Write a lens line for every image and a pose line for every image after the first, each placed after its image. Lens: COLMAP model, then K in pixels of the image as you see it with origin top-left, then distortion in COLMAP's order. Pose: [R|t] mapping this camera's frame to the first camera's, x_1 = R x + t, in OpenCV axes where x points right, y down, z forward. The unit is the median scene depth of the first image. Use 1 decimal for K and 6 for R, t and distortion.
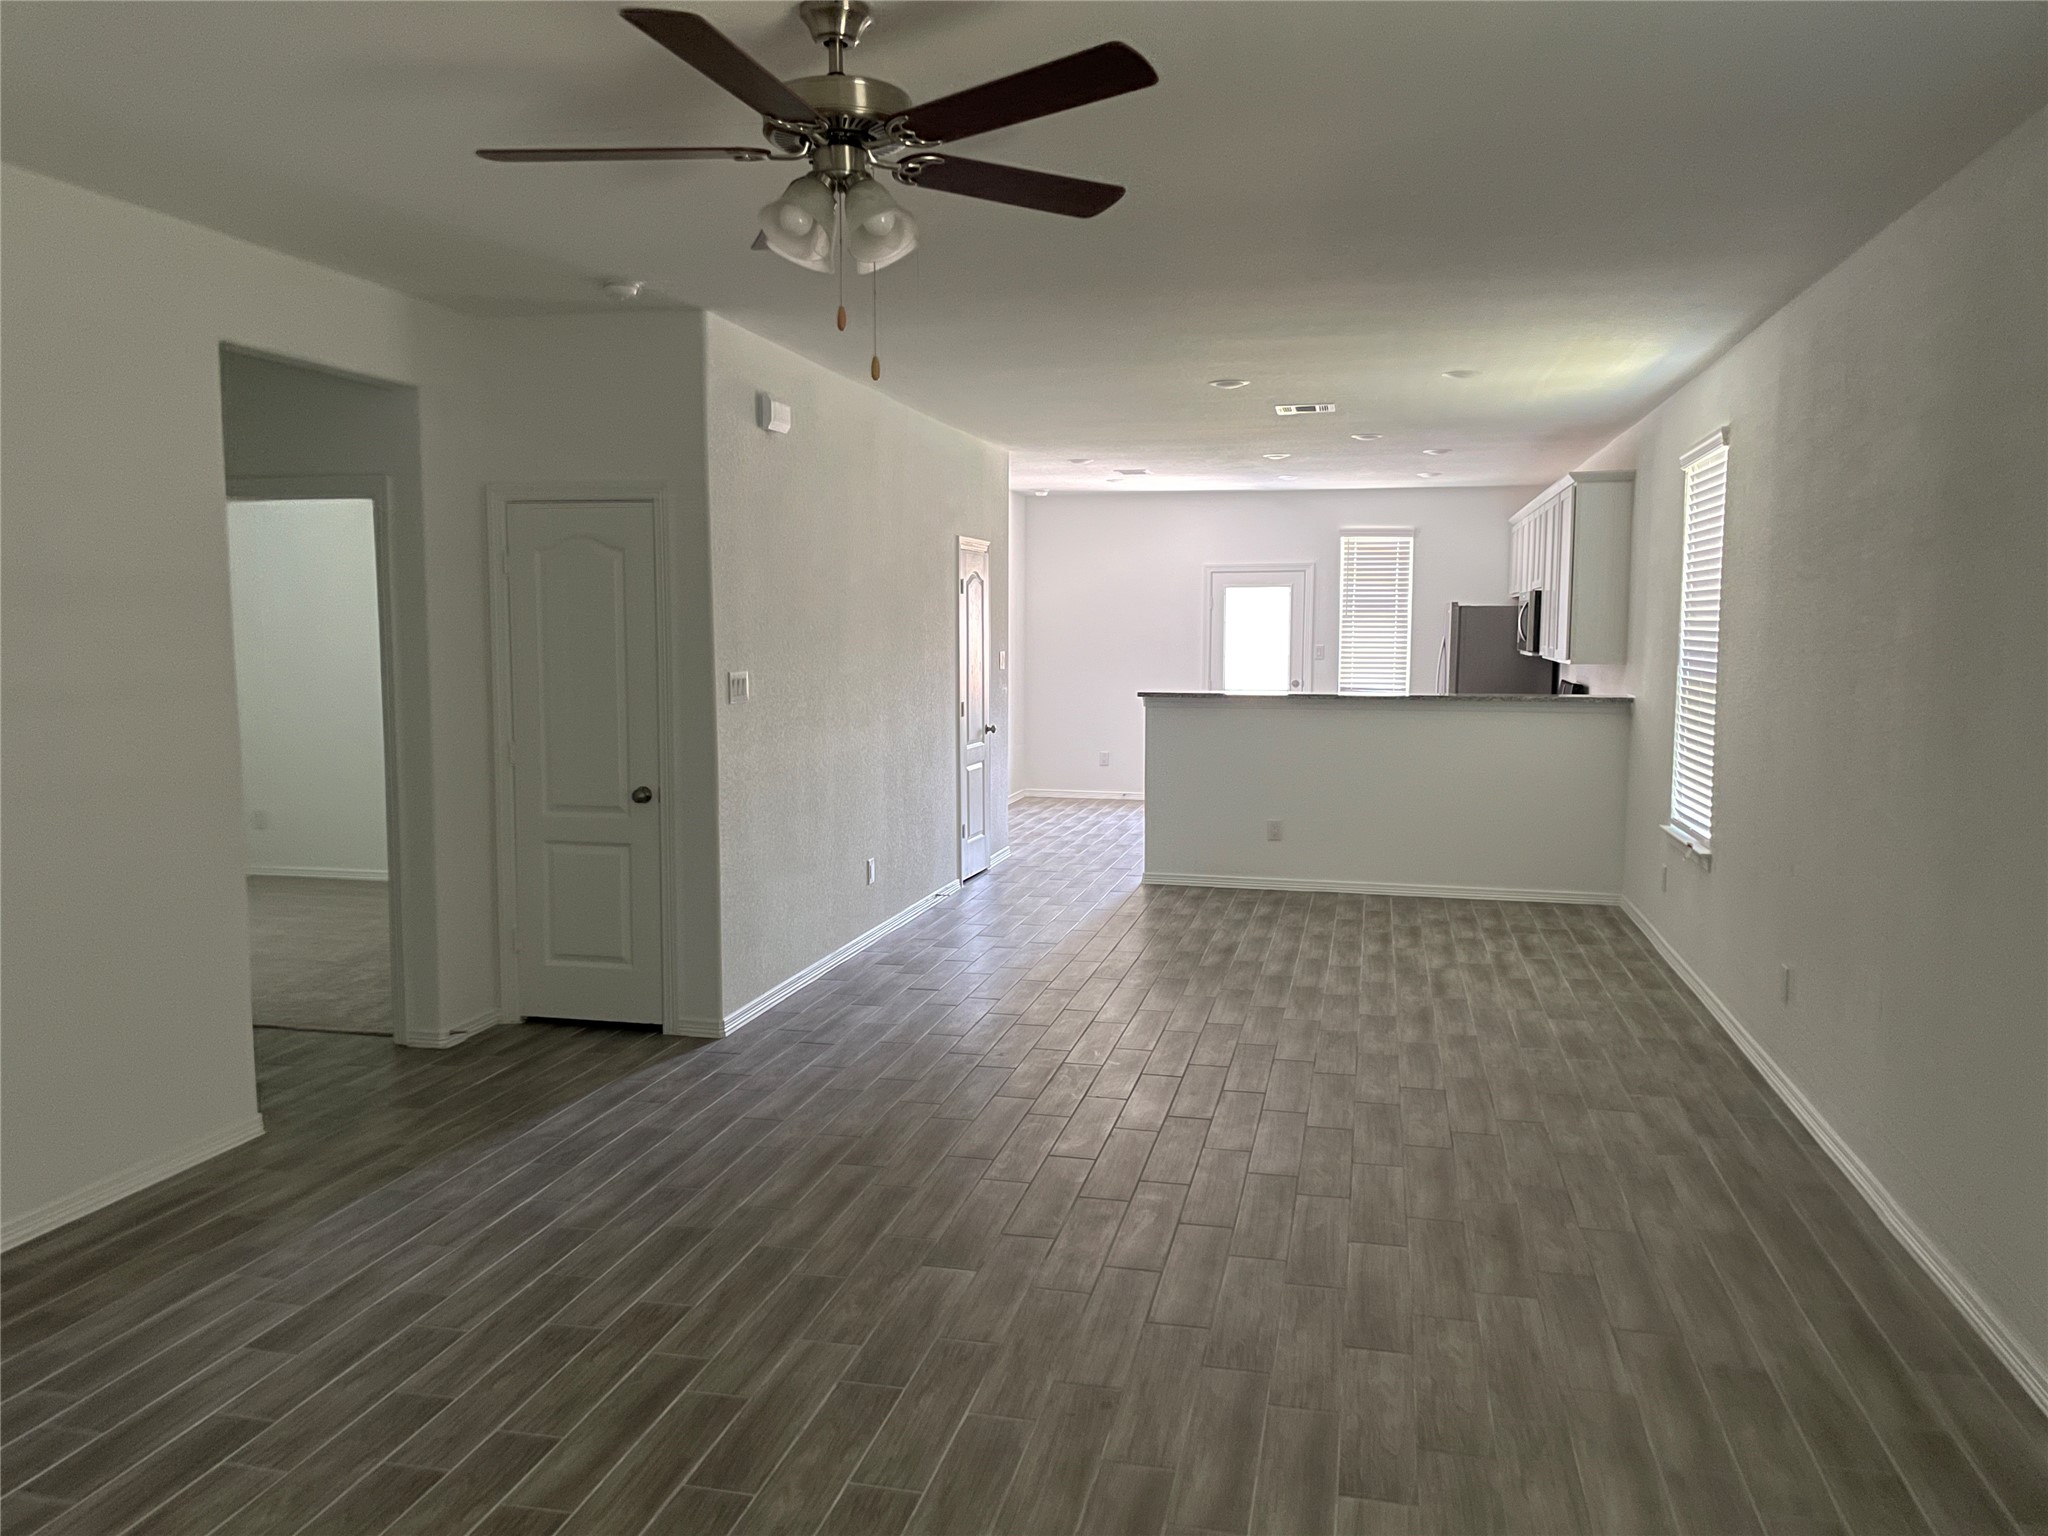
lens RADIAL K [[1538.9, 0, 1012.2], [0, 1538.9, 767.8], [0, 0, 1]] dist [0.093434, -0.131976]
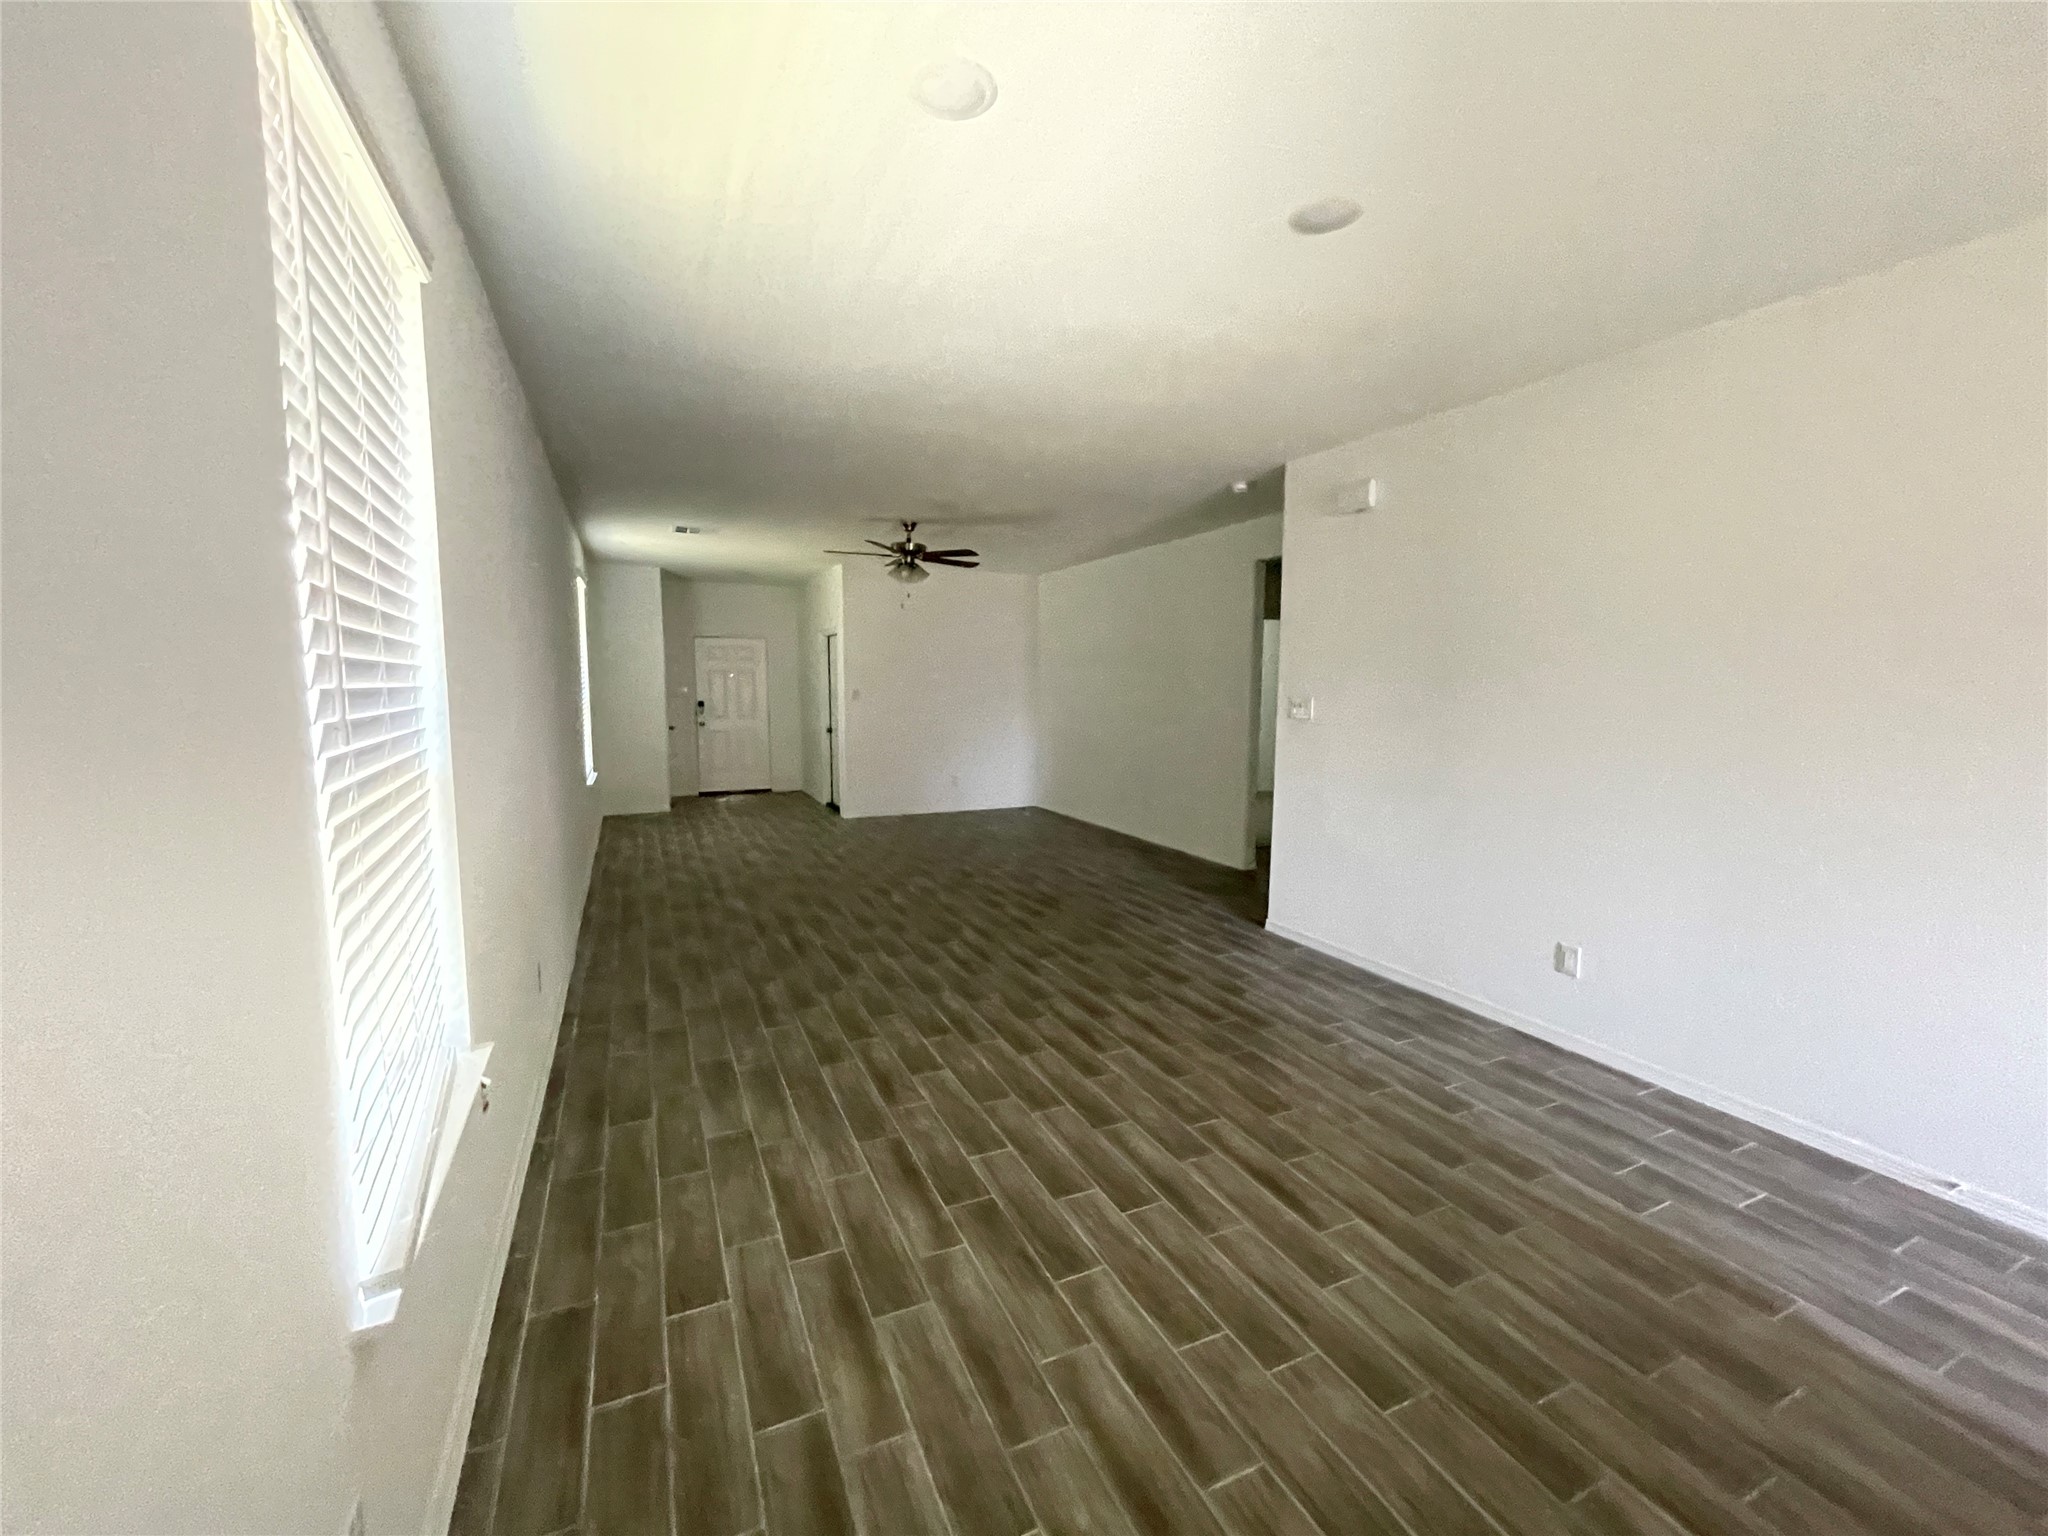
lens RADIAL K [[831.0, 0, 1024.0], [0, 831.0, 768.0], [0, 0, 1]] dist [-0.001148, -0.000249]
pose [[-0.783919, 0.059412, -0.618013, 0.737212], [-0.064186, 0.982322, 0.175852, -0.171145], [0.617536, 0.177522, -0.766248, 2.082819]]
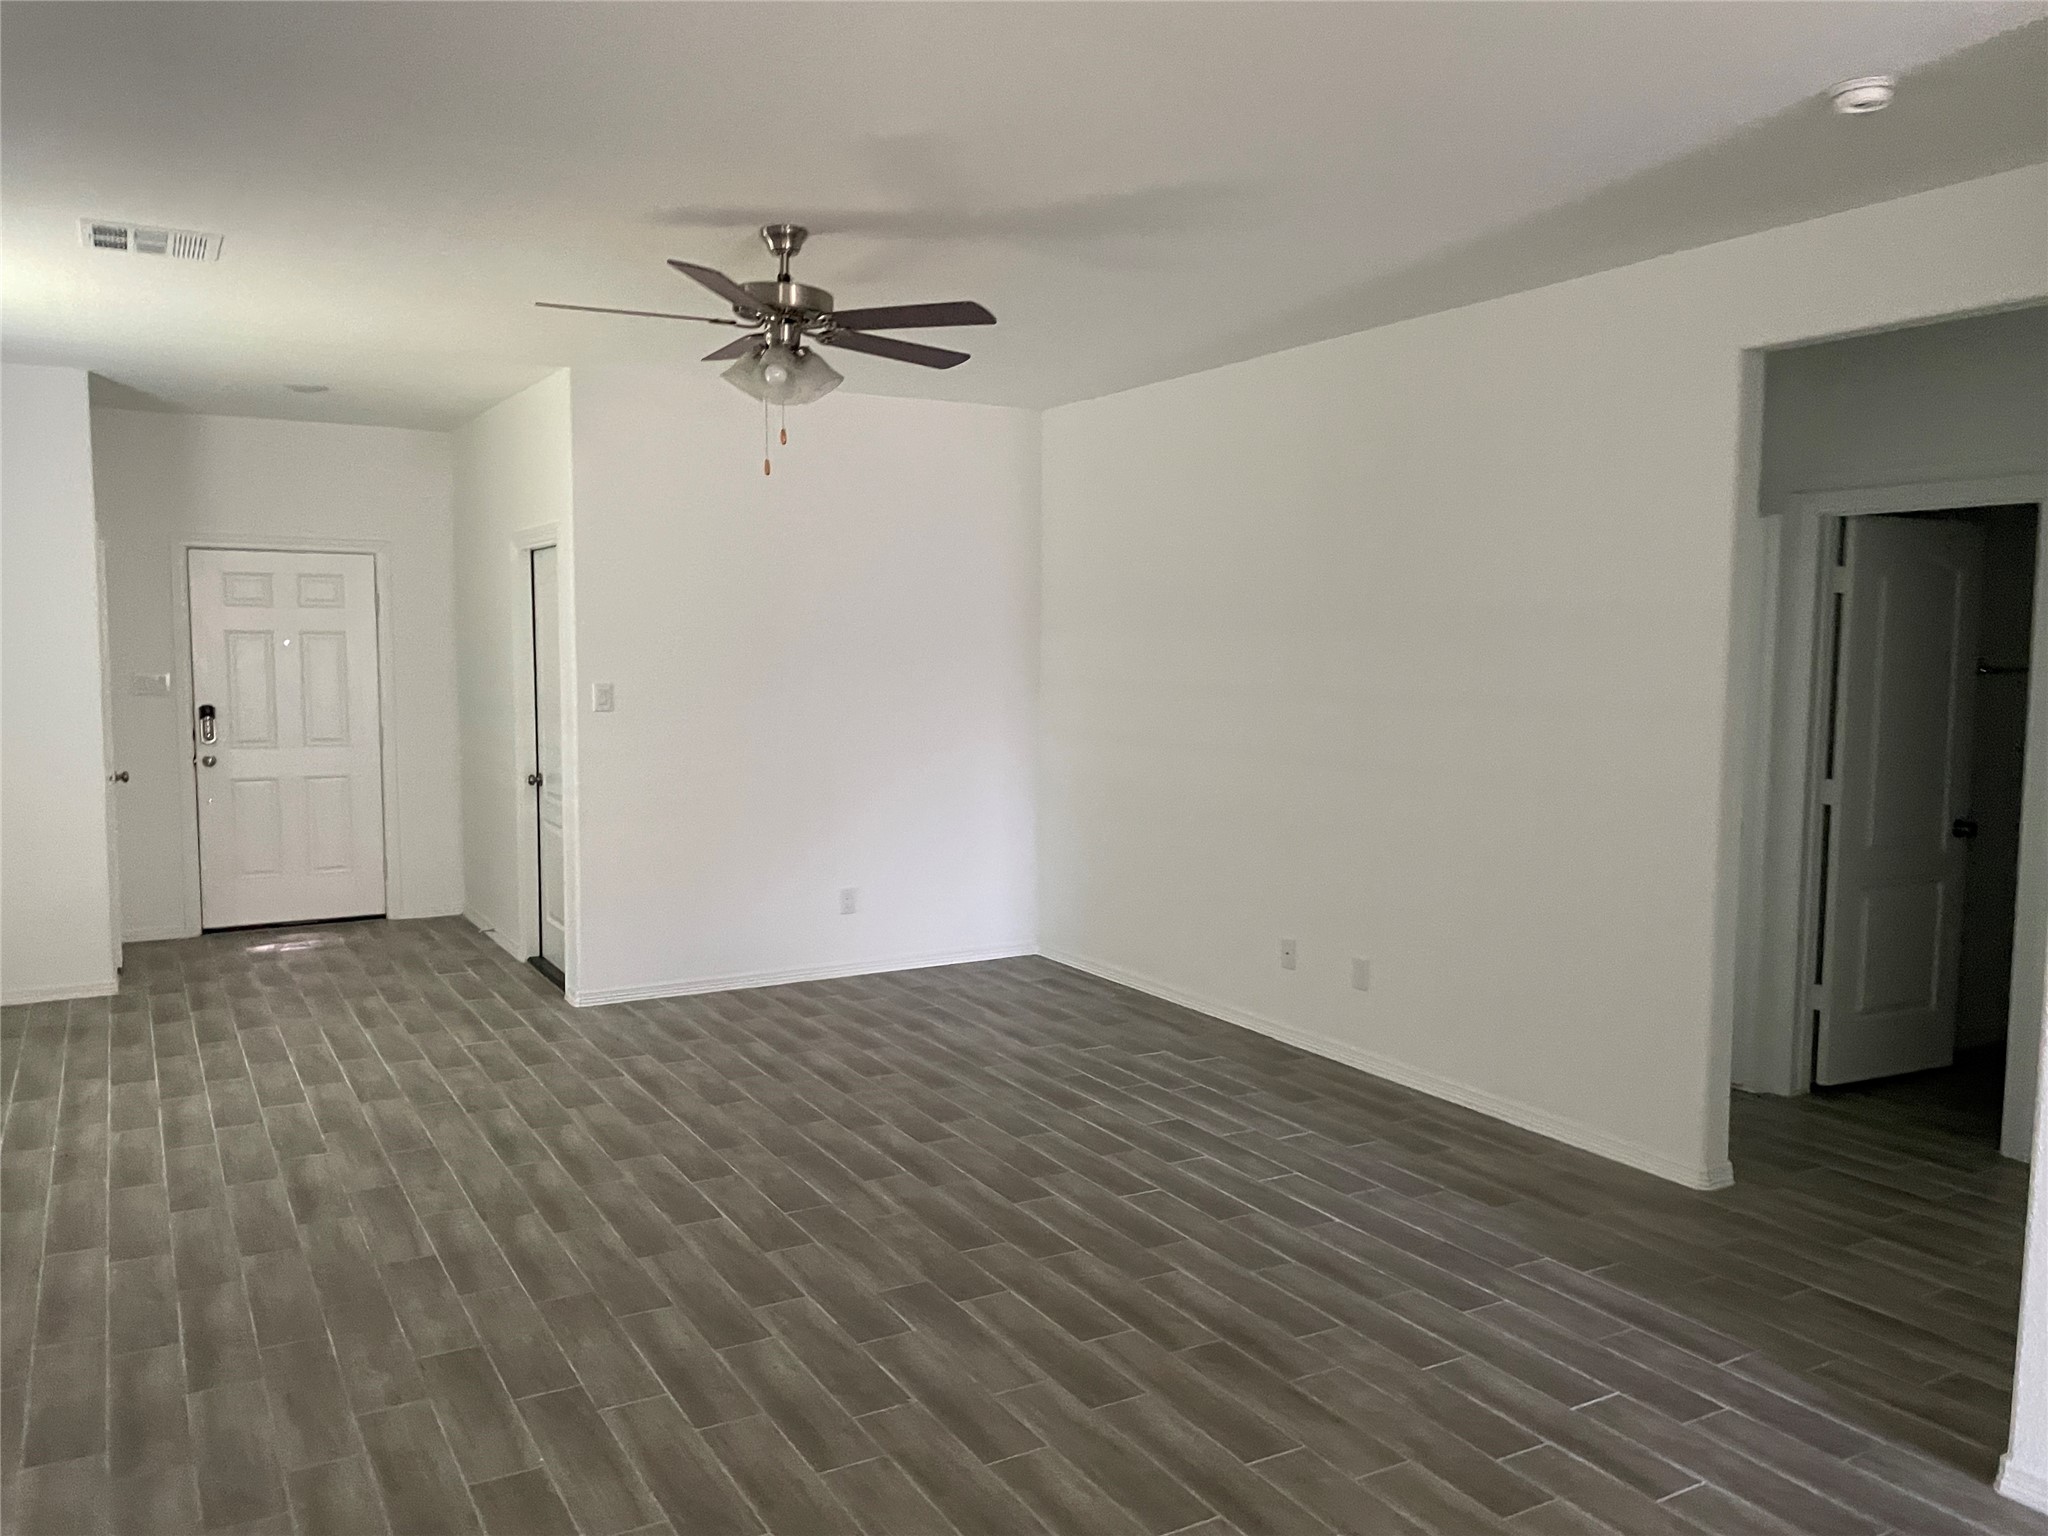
lens RADIAL K [[1538.9, 0, 1012.2], [0, 1538.9, 767.8], [0, 0, 1]] dist [0.093434, -0.131976]
pose [[-0.729628, 0.051457, -0.681906, 0.525337], [-0.071001, 0.986076, 0.150379, -0.149817], [0.680149, 0.158137, -0.715814, 1.569738]]
